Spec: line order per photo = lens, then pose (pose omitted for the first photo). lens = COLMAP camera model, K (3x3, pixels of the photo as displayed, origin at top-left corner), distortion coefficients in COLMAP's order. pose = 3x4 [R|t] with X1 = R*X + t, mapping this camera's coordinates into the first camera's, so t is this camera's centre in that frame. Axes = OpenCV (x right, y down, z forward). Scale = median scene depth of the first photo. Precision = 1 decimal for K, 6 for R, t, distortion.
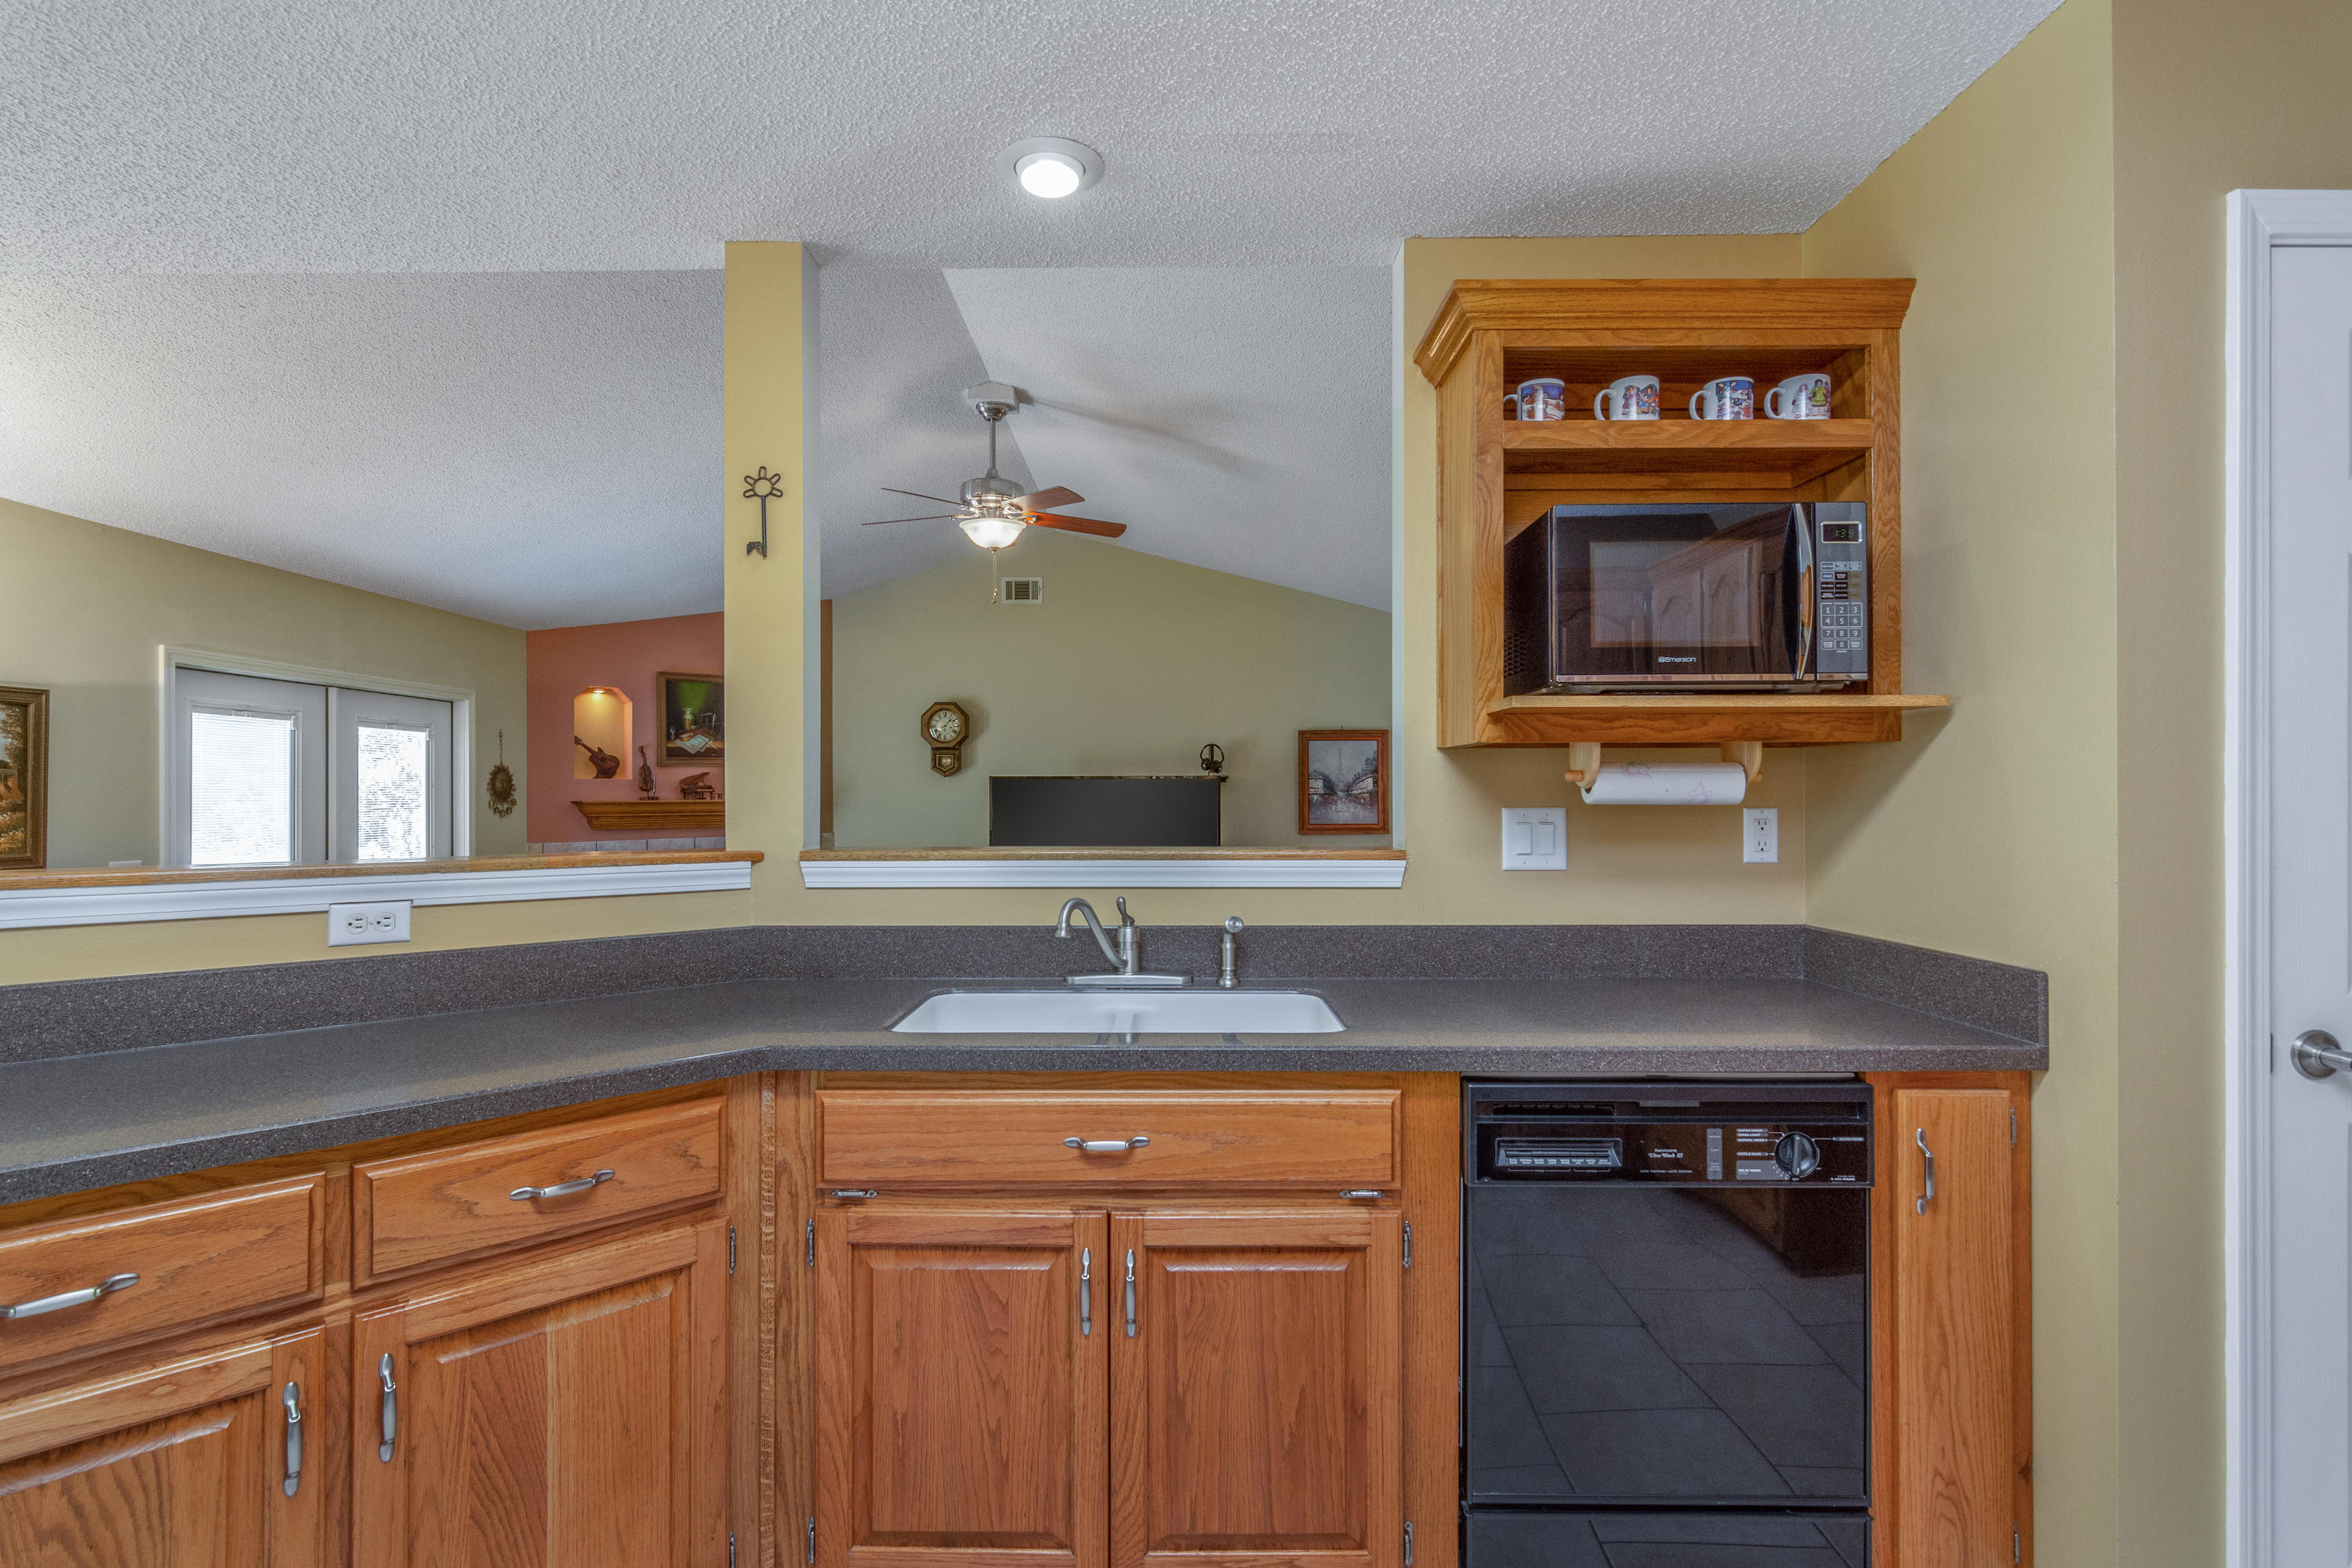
lens RADIAL K [[1204.8, 0, 1205.9], [0, 1204.8, 788.8], [0, 0, 1]] dist [-0.002638, 0.000394]
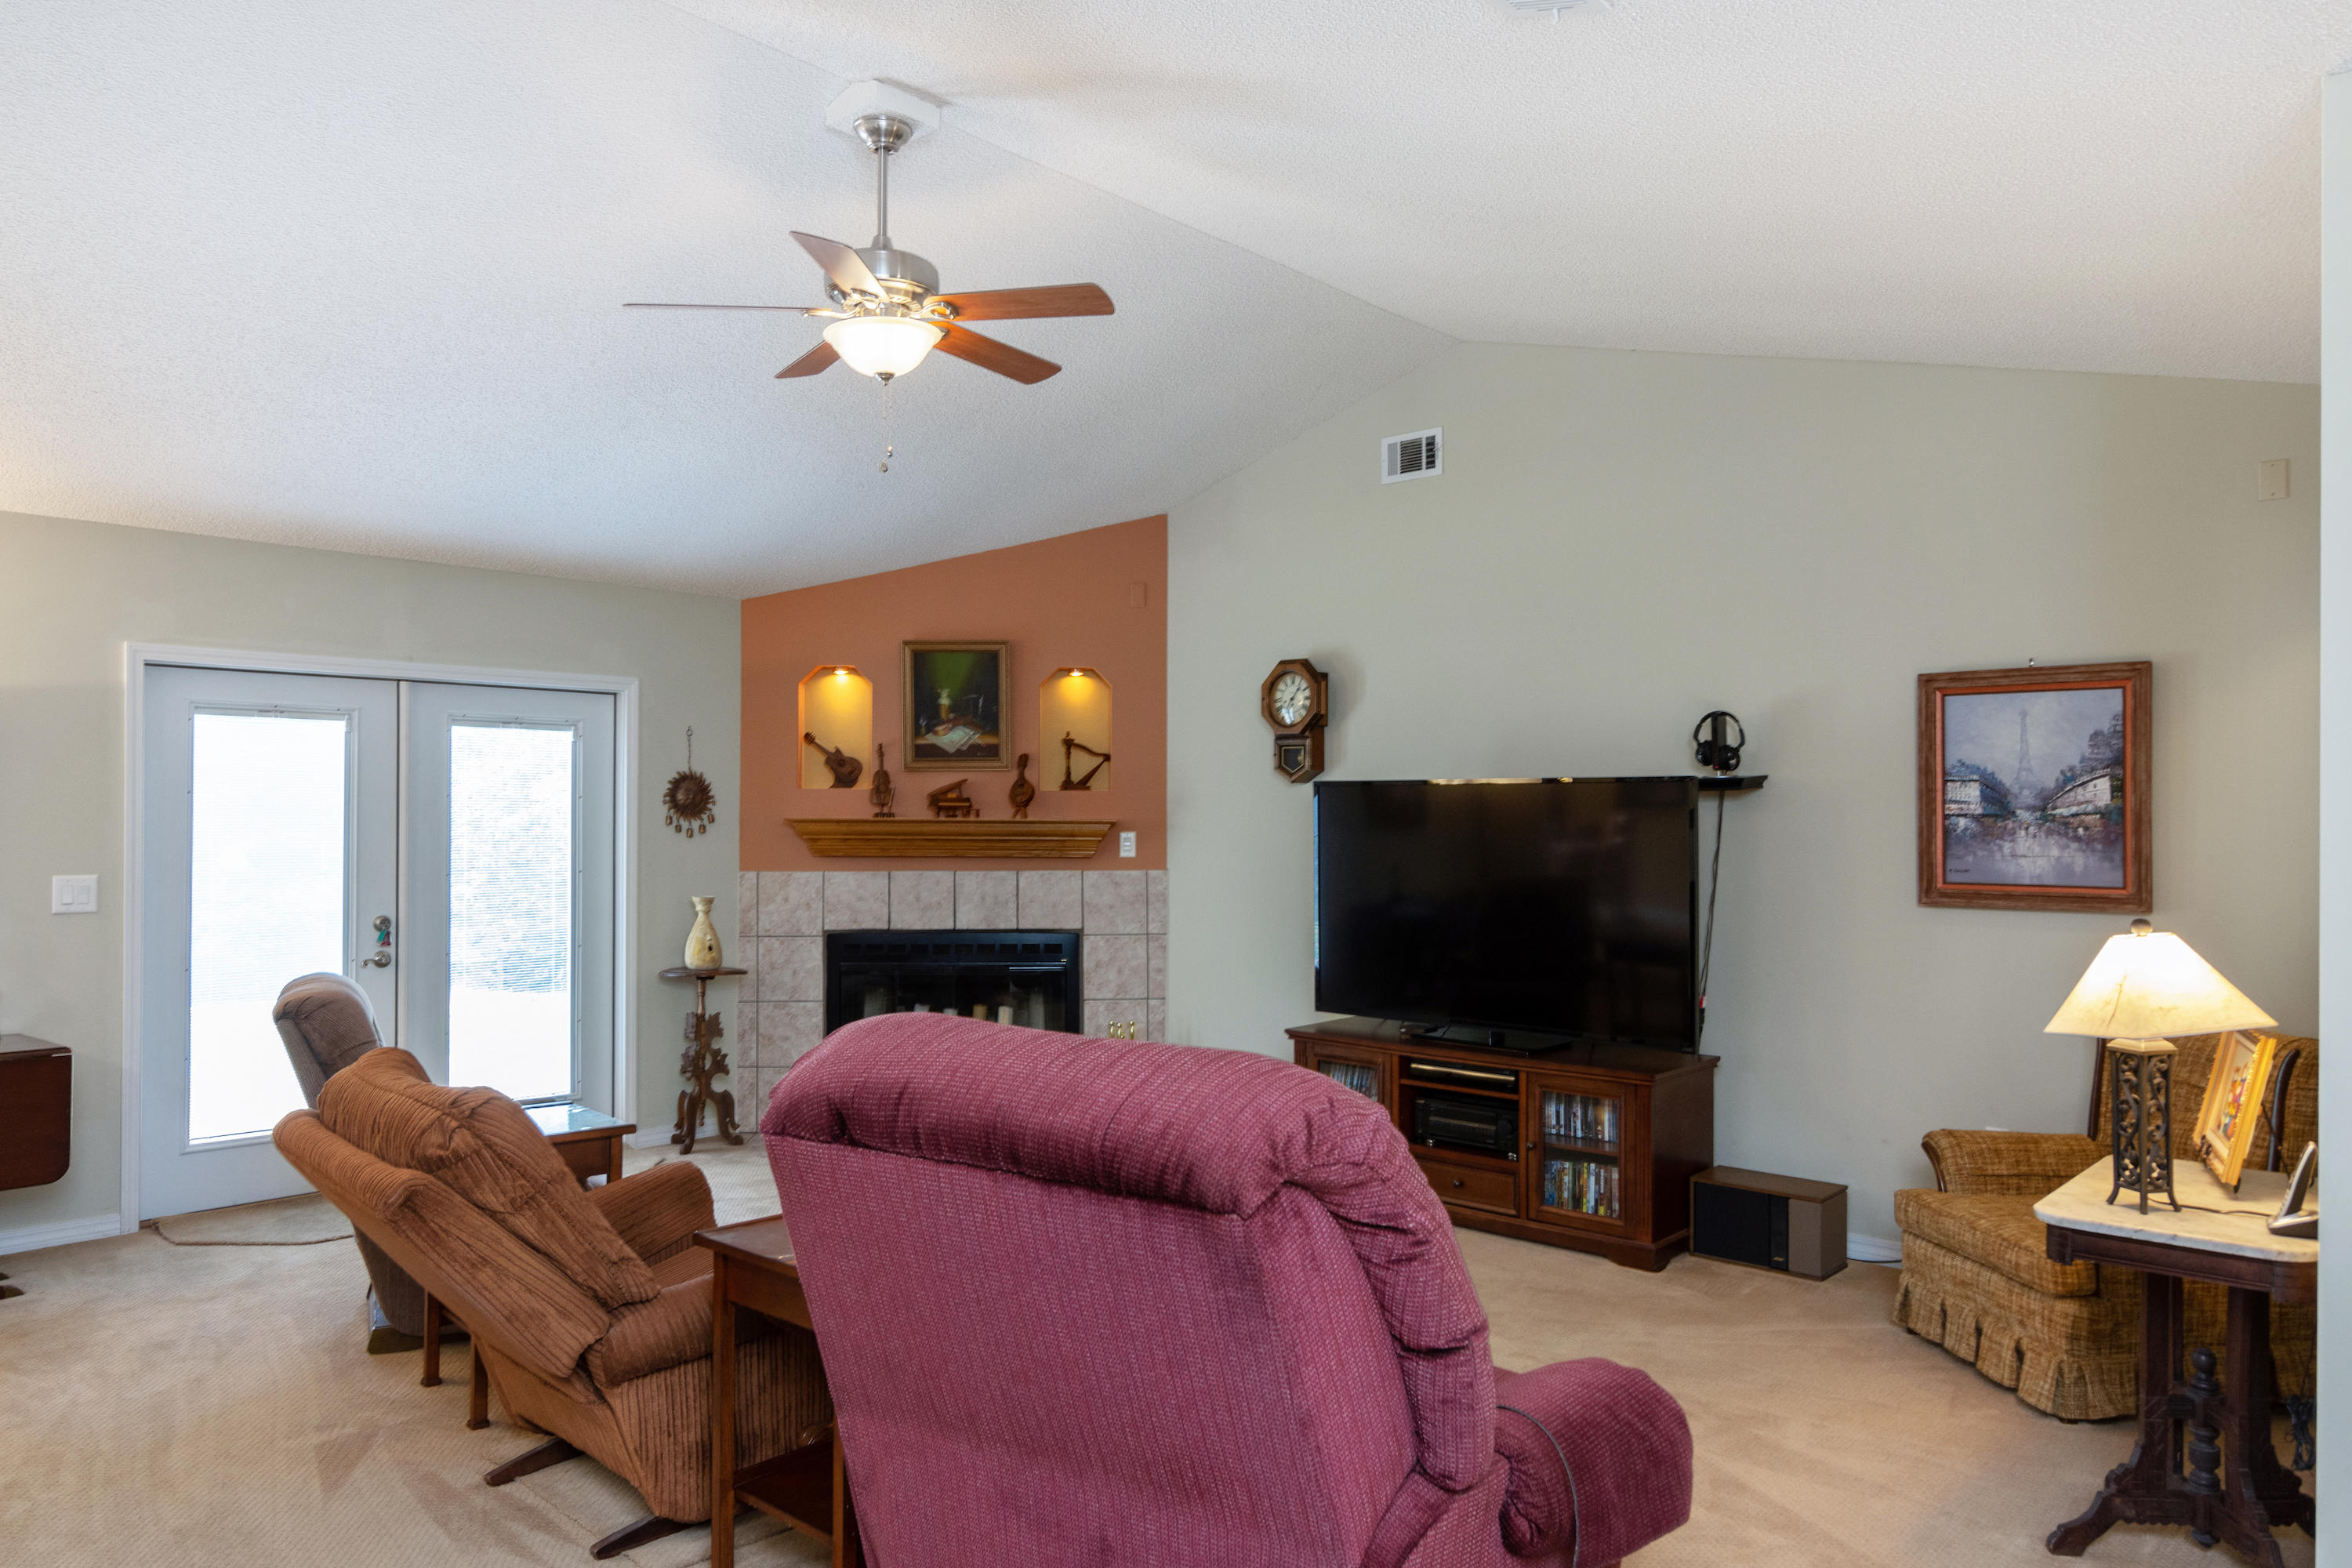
lens RADIAL K [[1601.0, 0, 1091.6], [0, 1601.0, 795.9], [0, 0, 1]] dist [0.004968, 0.001907]
pose [[0.724229, -0.001962, -0.689557, 0.490093], [-0.001817, 0.999987, -0.004753, 0.000989], [0.689557, 0.004695, 0.724216, 0.637761]]
